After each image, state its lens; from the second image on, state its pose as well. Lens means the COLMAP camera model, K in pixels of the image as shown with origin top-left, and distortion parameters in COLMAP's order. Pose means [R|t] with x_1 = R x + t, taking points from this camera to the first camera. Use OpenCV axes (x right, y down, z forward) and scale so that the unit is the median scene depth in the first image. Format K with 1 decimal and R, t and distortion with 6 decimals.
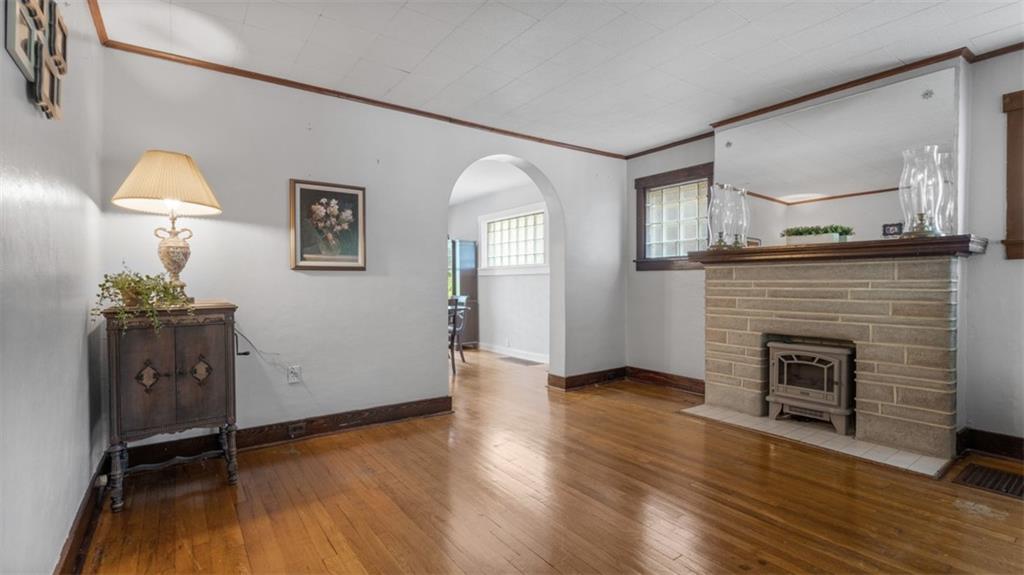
lens RADIAL K [[468.9, 0, 511.9], [0, 468.9, 288.0], [0, 0, 1]] dist [-0.002982, 0.001789]
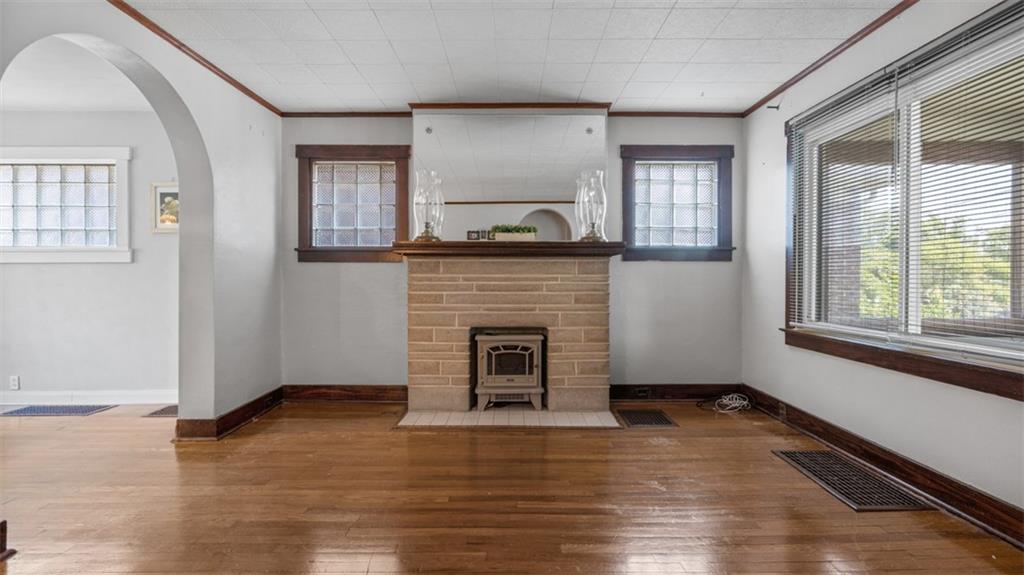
lens RADIAL K [[468.9, 0, 512.3], [0, 468.9, 283.5], [0, 0, 1]] dist [-0.002982, 0.001789]
pose [[0.578898, -0.006111, 0.815377, -0.221297], [0.007738, 0.999968, 0.002001, 0.001124], [-0.815363, 0.005151, 0.578927, 0.333209]]
